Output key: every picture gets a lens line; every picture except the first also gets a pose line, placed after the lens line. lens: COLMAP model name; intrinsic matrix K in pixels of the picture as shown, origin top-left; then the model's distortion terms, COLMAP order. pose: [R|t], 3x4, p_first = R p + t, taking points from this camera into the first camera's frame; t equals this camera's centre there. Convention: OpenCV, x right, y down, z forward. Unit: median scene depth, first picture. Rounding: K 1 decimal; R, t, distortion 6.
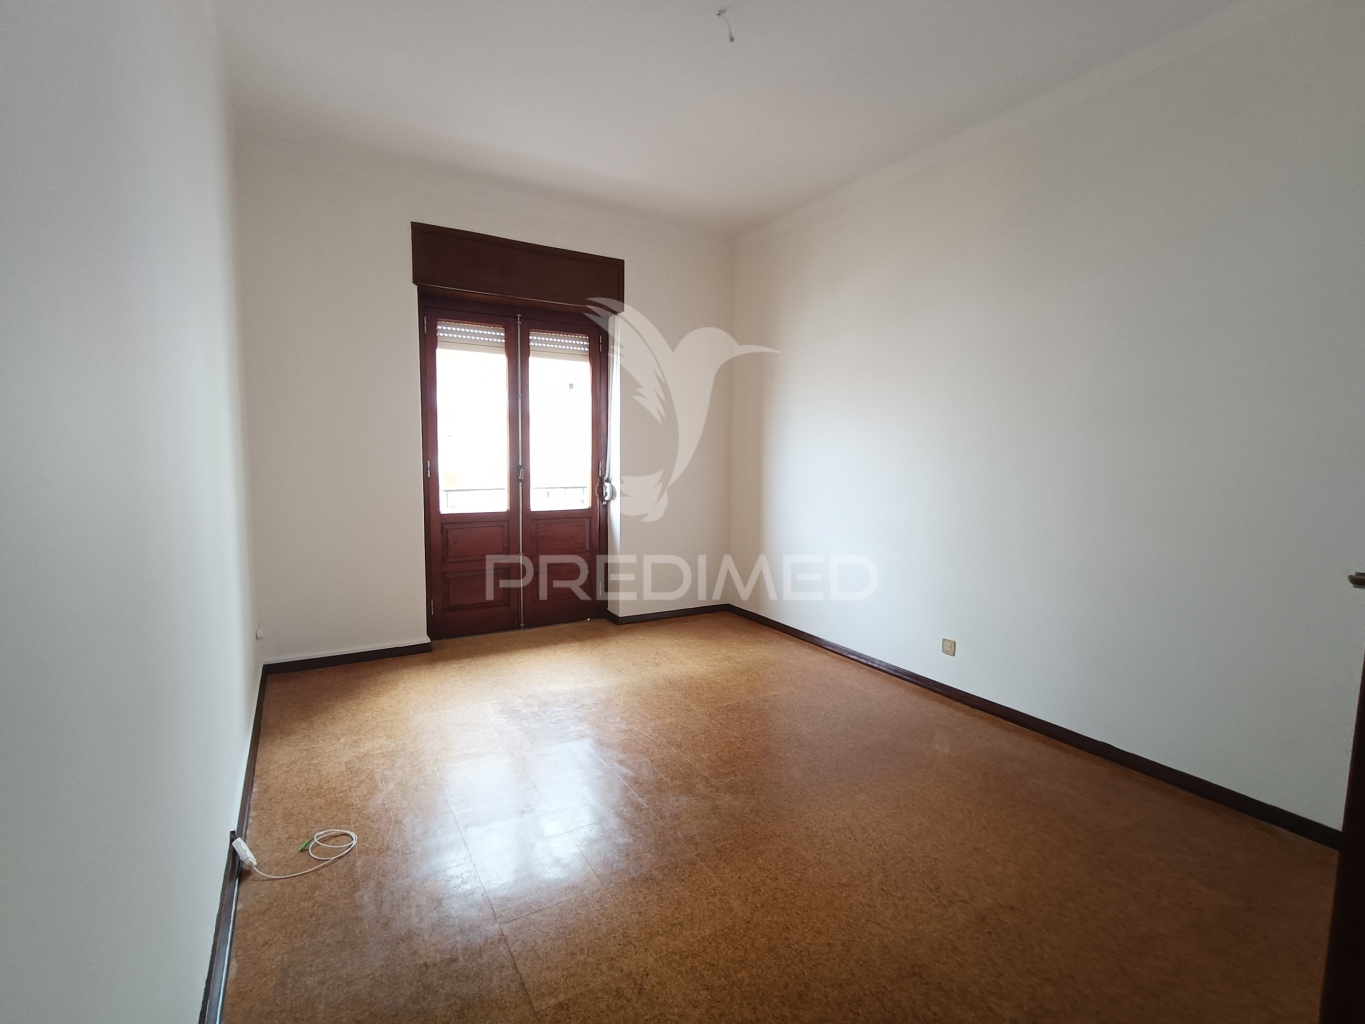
lens RADIAL K [[638.5, 0, 670.9], [0, 638.5, 510.4], [0, 0, 1]] dist [-0.004526, 0.004497]
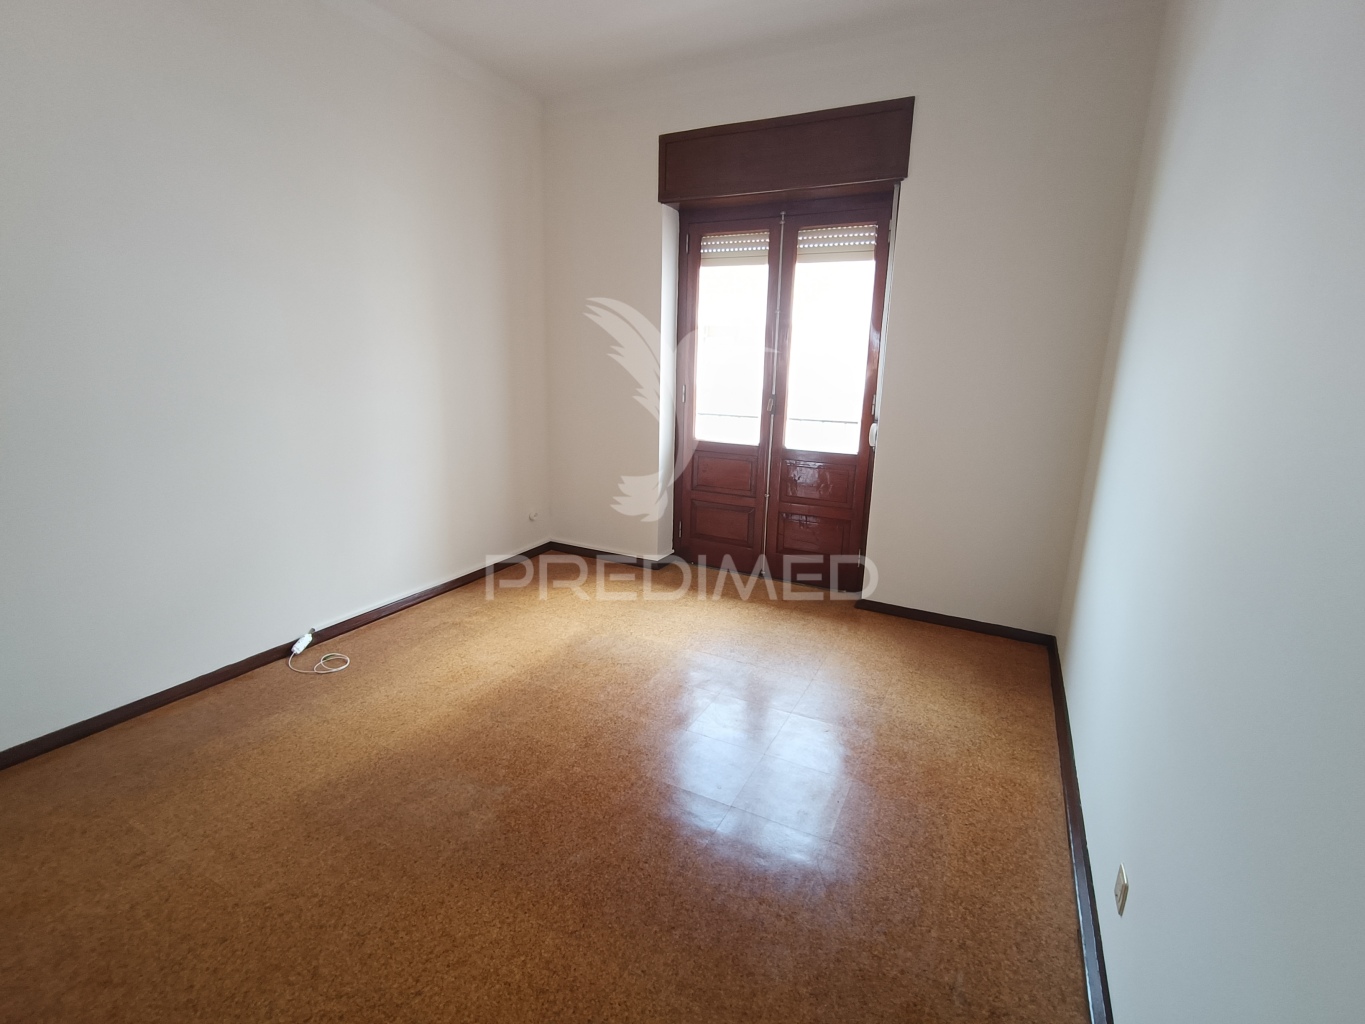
lens RADIAL K [[638.5, 0, 677.5], [0, 638.5, 510.9], [0, 0, 1]] dist [-0.004526, 0.004497]
pose [[0.535611, 0.197549, -0.821033, 0.451303], [-0.096761, 0.980206, 0.172725, -0.054178], [0.838903, -0.013070, 0.544124, 0.424823]]
